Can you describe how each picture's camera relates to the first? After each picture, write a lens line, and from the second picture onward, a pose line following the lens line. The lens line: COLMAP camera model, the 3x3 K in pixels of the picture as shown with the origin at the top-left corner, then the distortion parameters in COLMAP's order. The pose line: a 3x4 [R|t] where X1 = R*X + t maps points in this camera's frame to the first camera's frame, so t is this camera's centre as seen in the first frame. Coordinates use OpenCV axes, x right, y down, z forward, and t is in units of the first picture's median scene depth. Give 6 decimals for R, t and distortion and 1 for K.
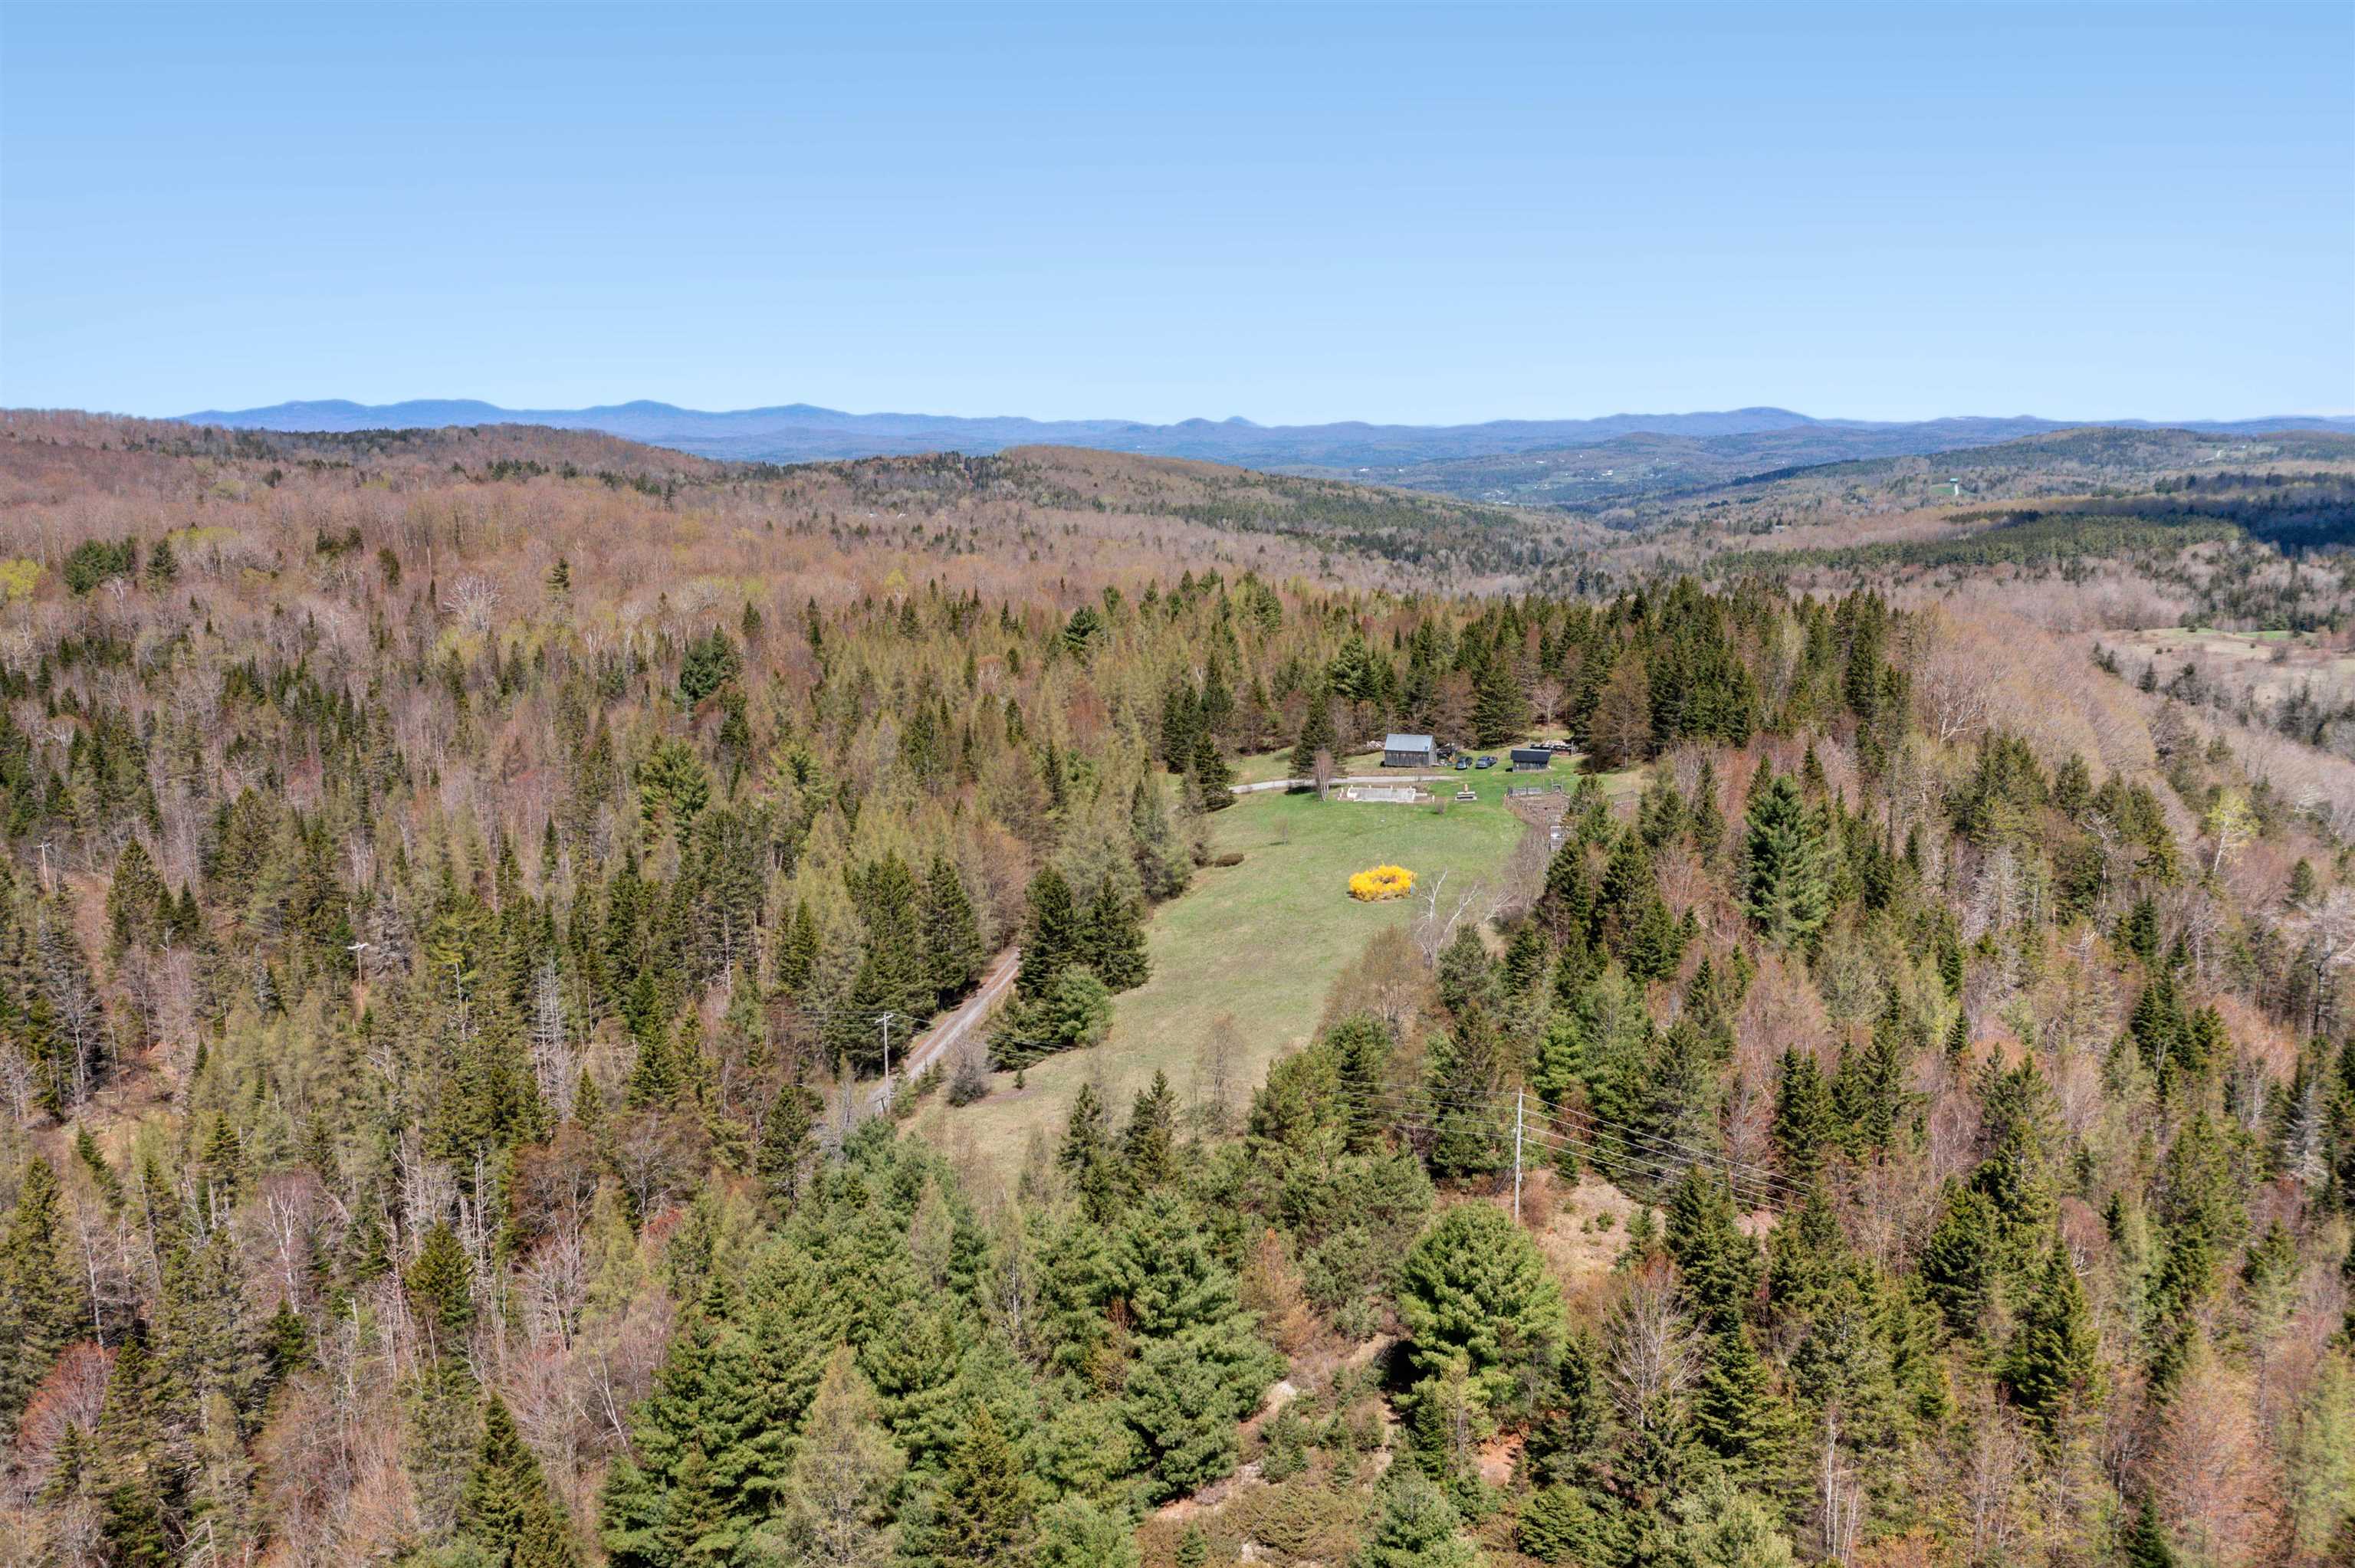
lens RADIAL K [[1975.9, 0, 1177.5], [0, 1975.9, 784.0], [0, 0, 1]] dist [-0.014048, -0.002106]
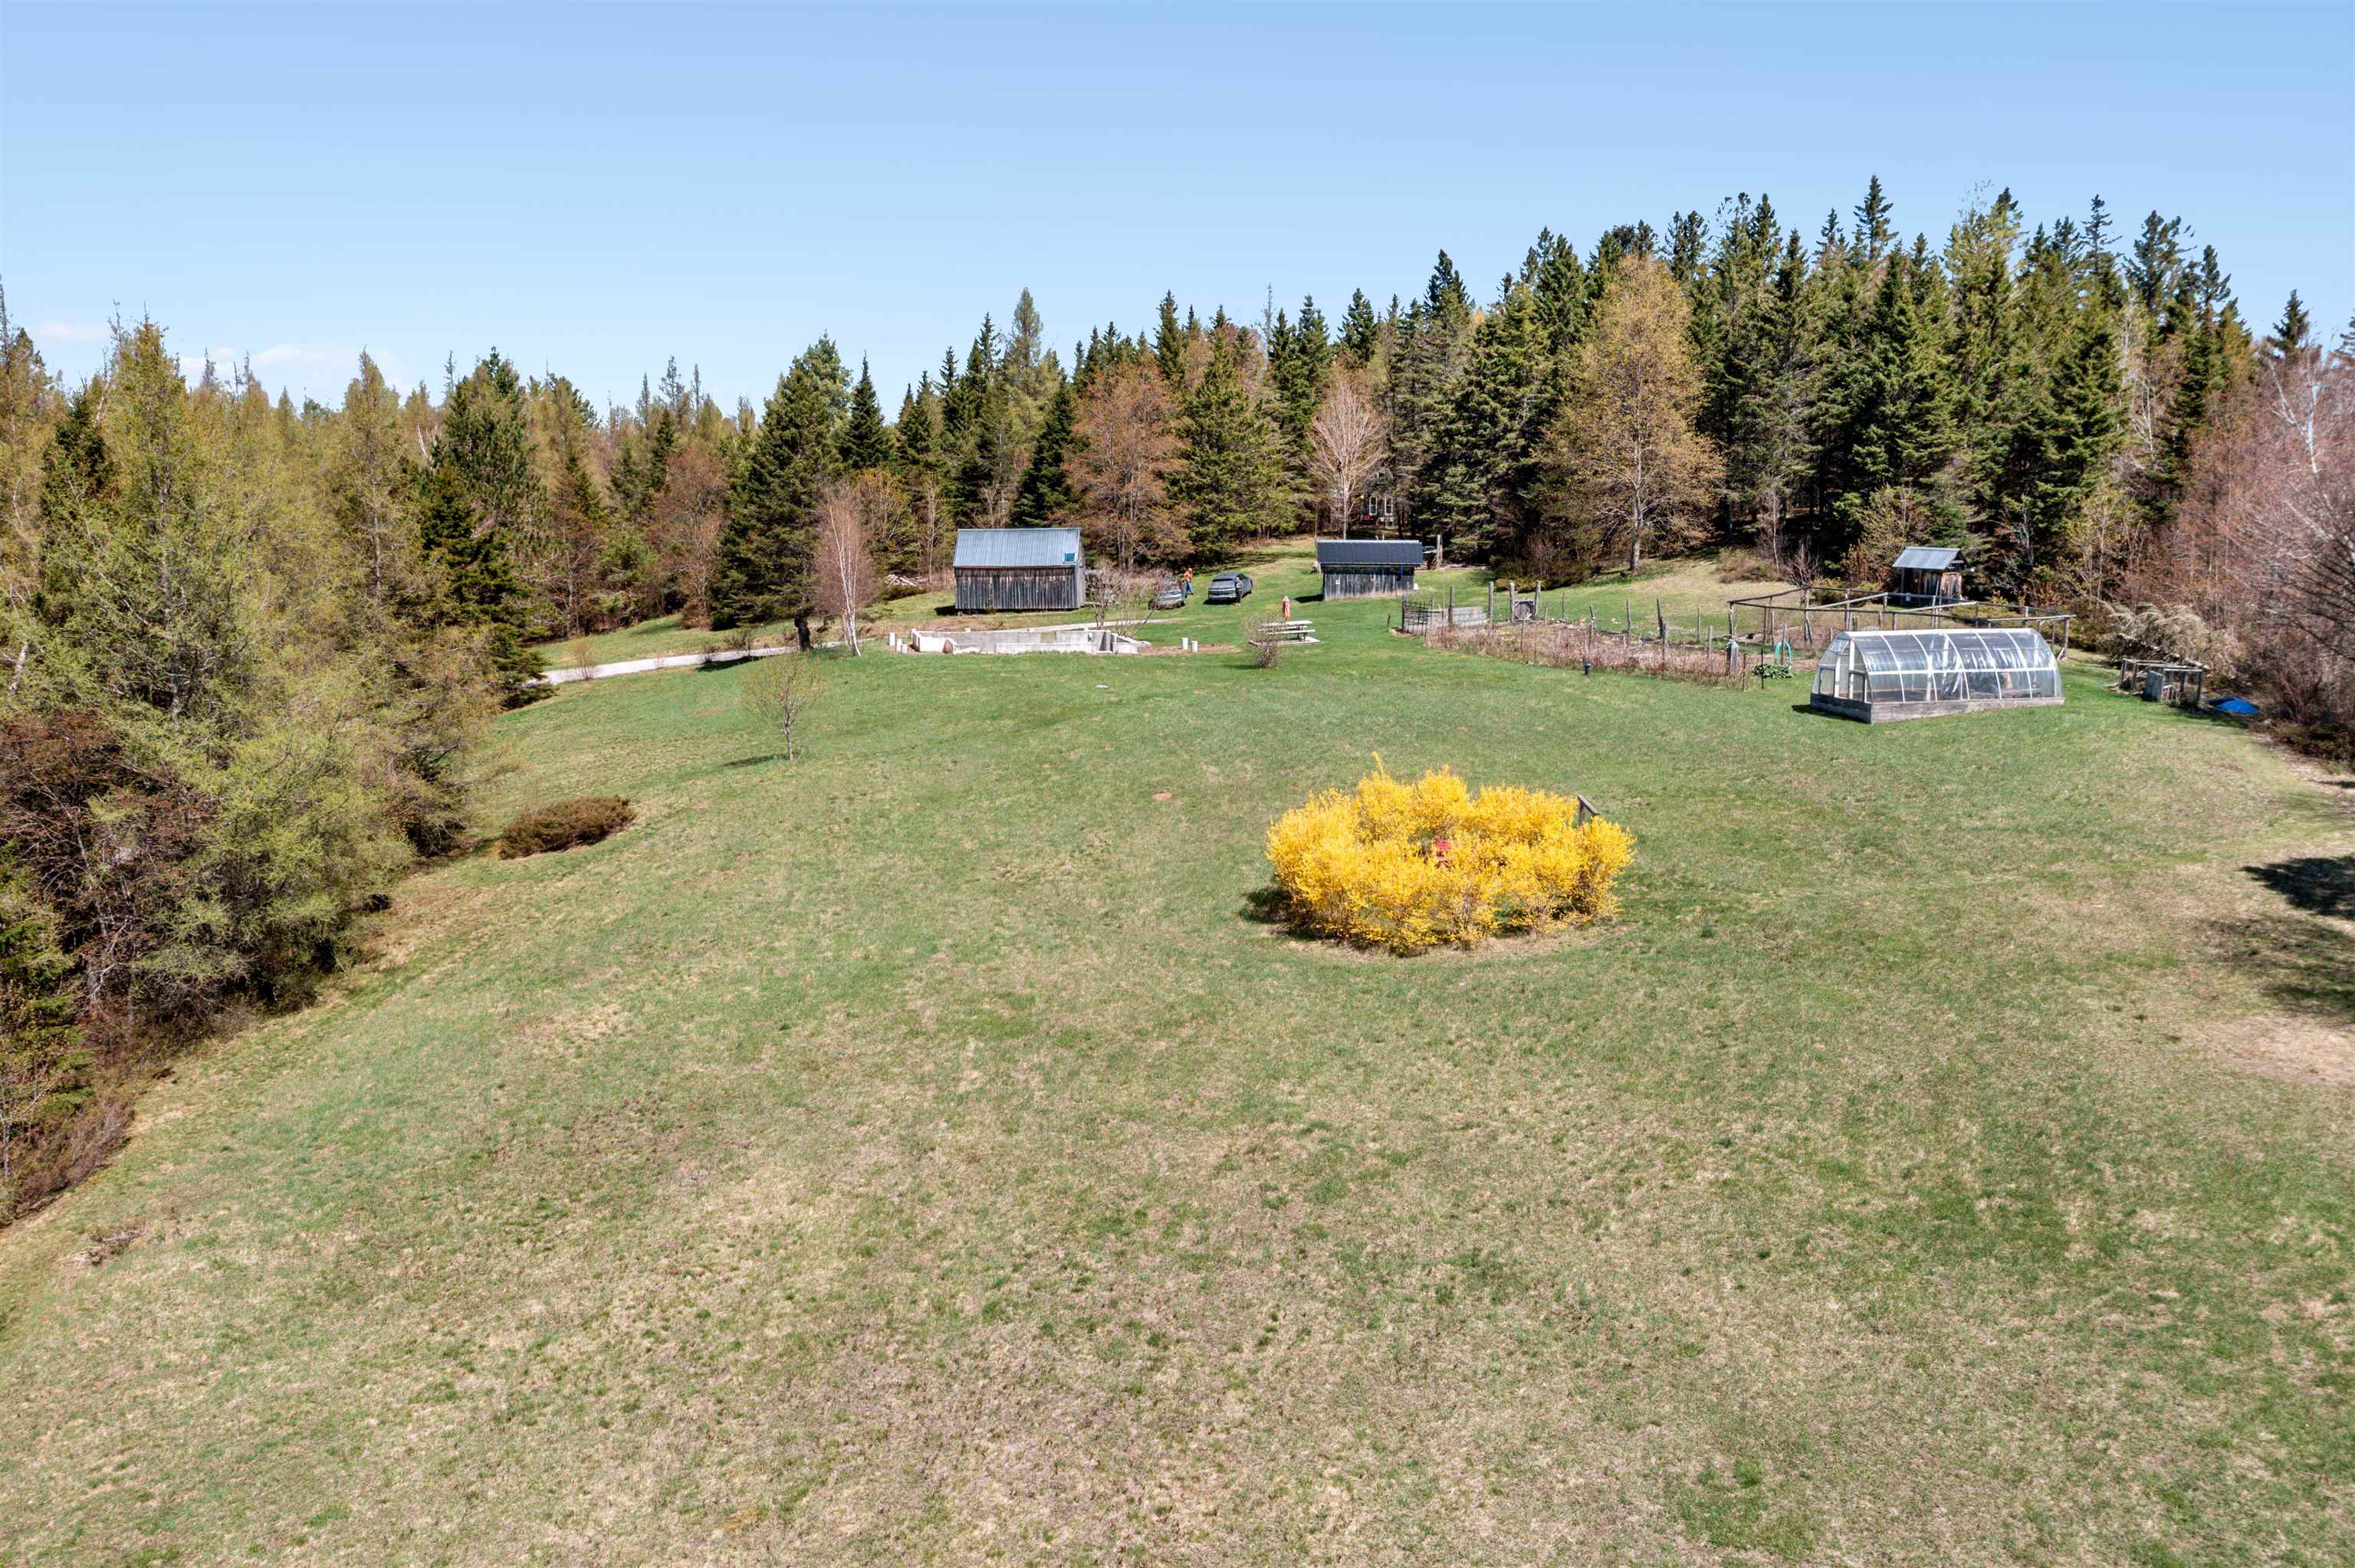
lens RADIAL K [[1975.9, 0, 1177.5], [0, 1975.9, 784.0], [0, 0, 1]] dist [-0.014048, -0.002106]
pose [[0.933669, -0.033592, 0.356557, 0.010927], [0.047092, 0.998462, -0.029248, 0.043795], [-0.355026, 0.044099, 0.933816, 0.758593]]
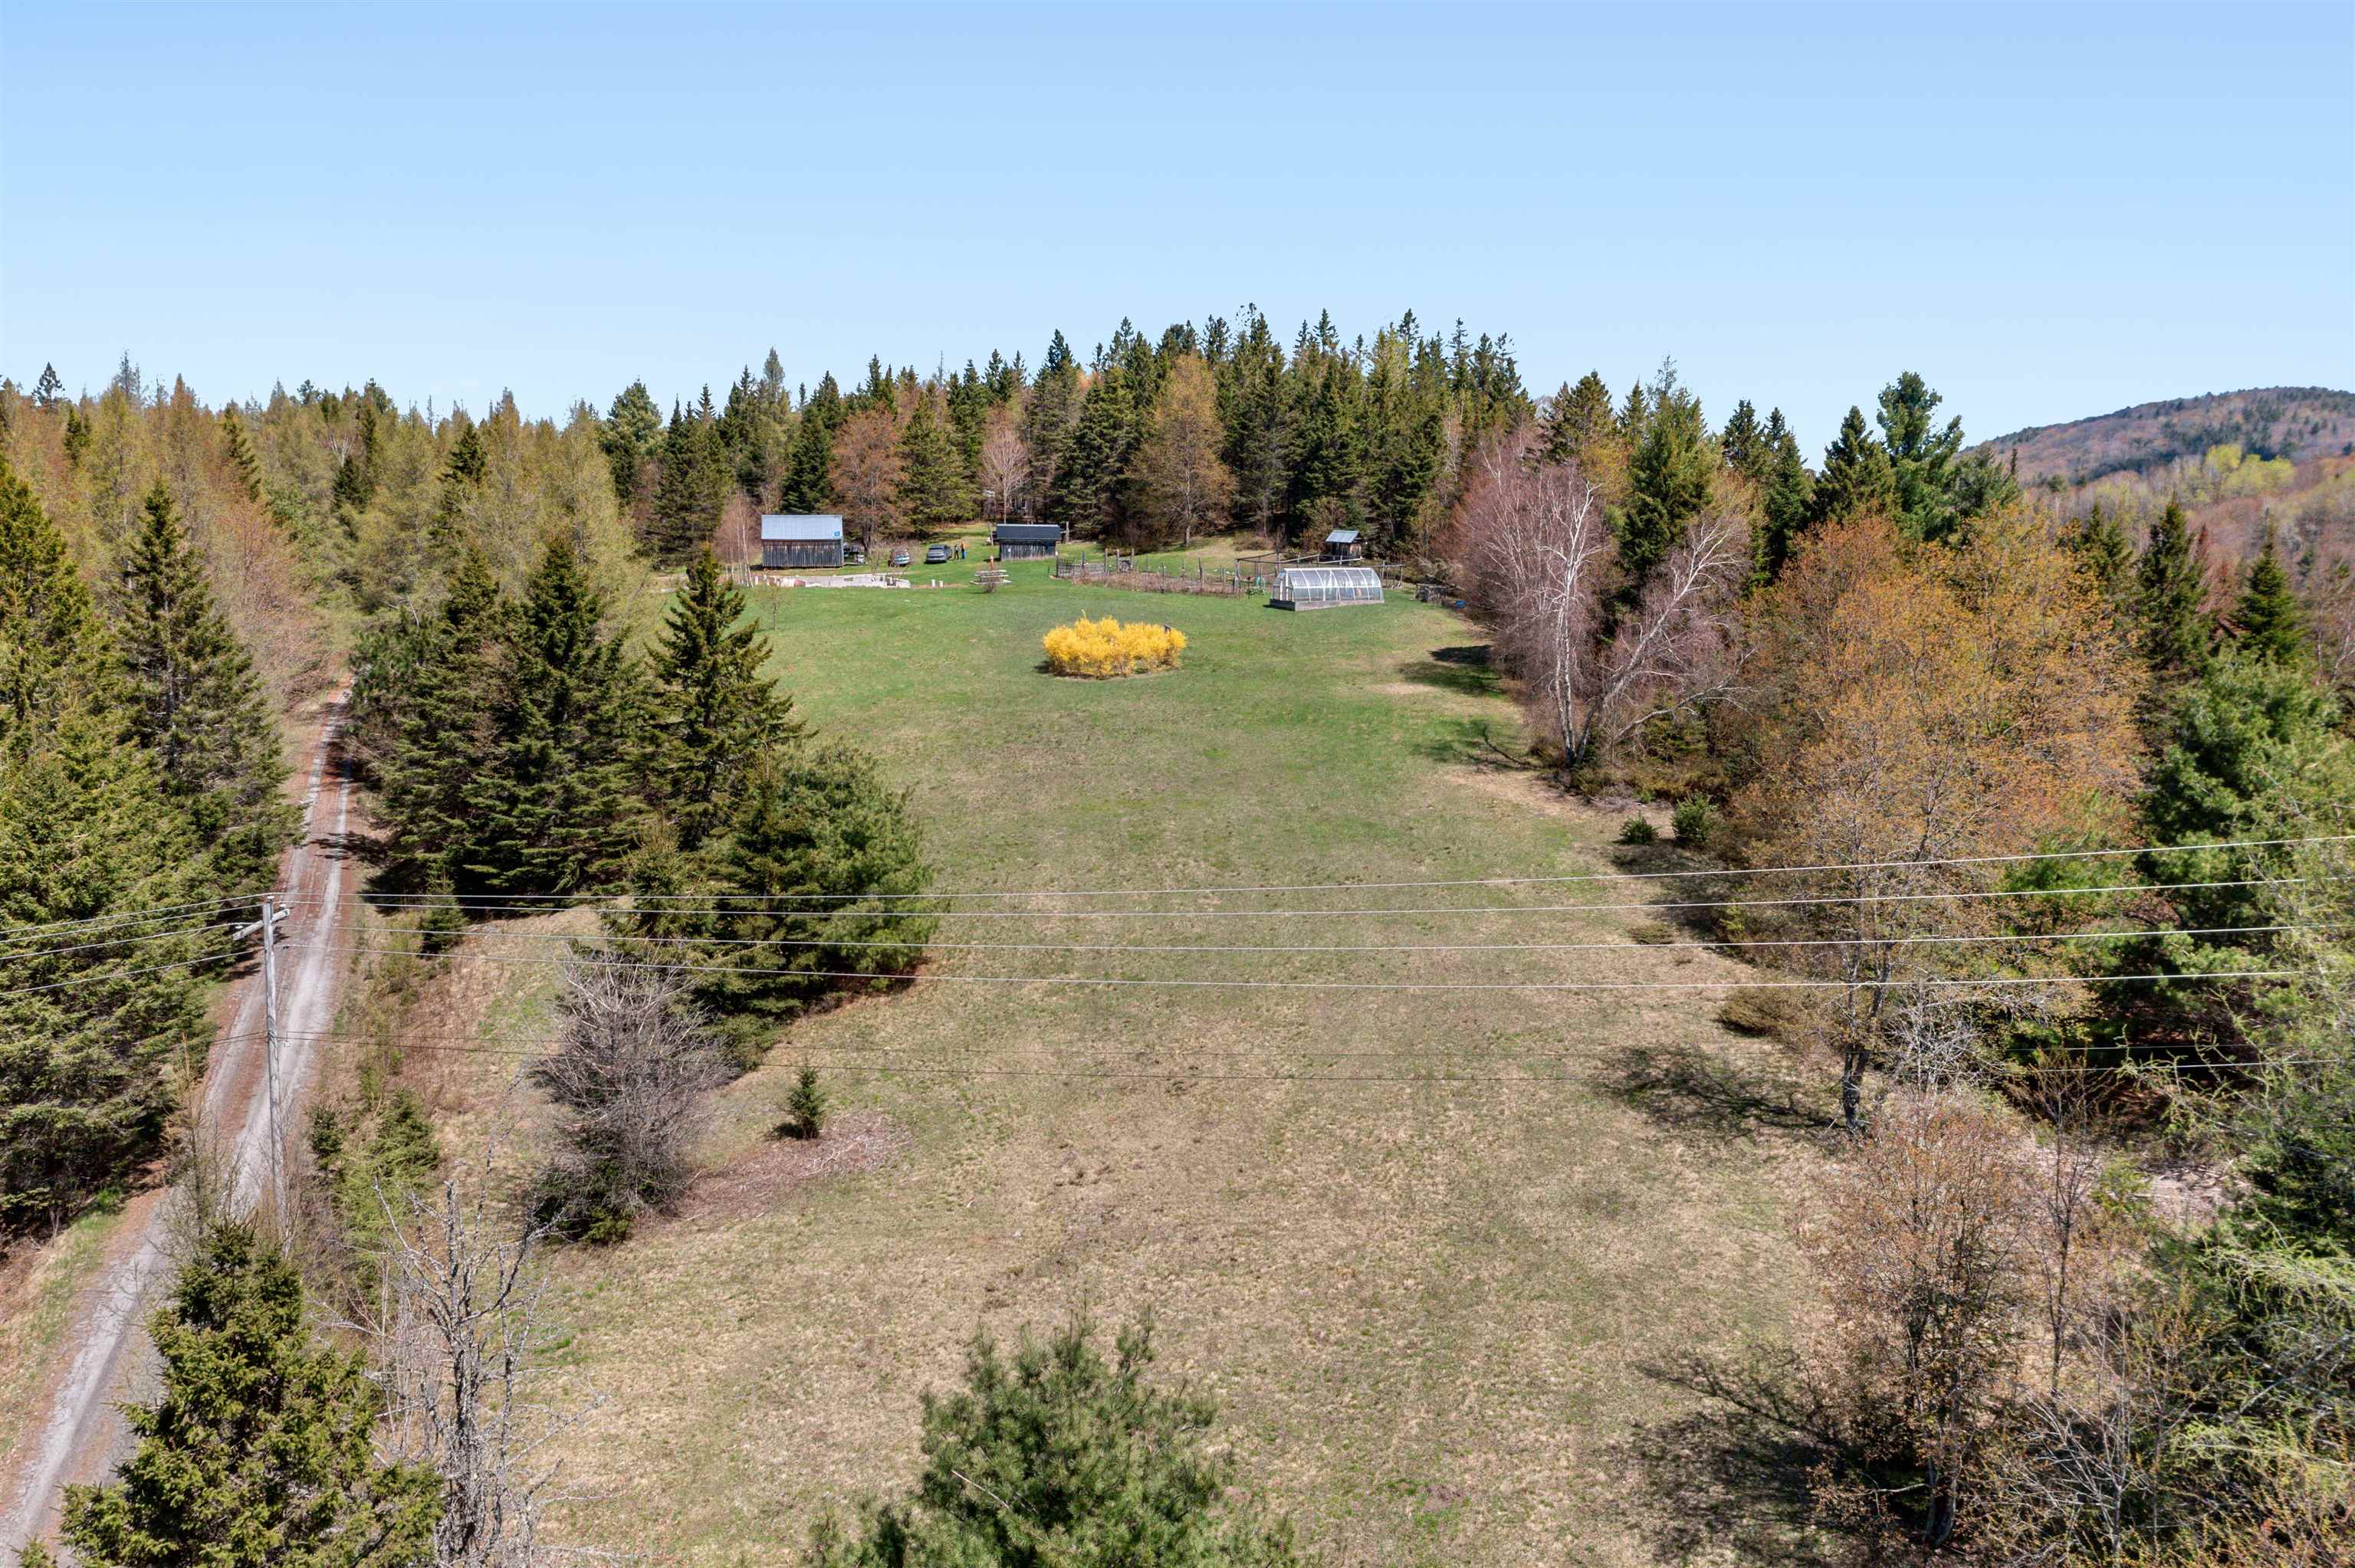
lens RADIAL K [[1933.8, 0, 1177.5], [0, 1933.8, 784.0], [0, 0, 1]] dist [-0.011184, 0.004931]
pose [[0.833439, -0.054028, 0.549964, -0.132275], [0.070133, 0.997503, -0.008288, 0.081227], [-0.548143, 0.045478, 0.835148, 0.546358]]
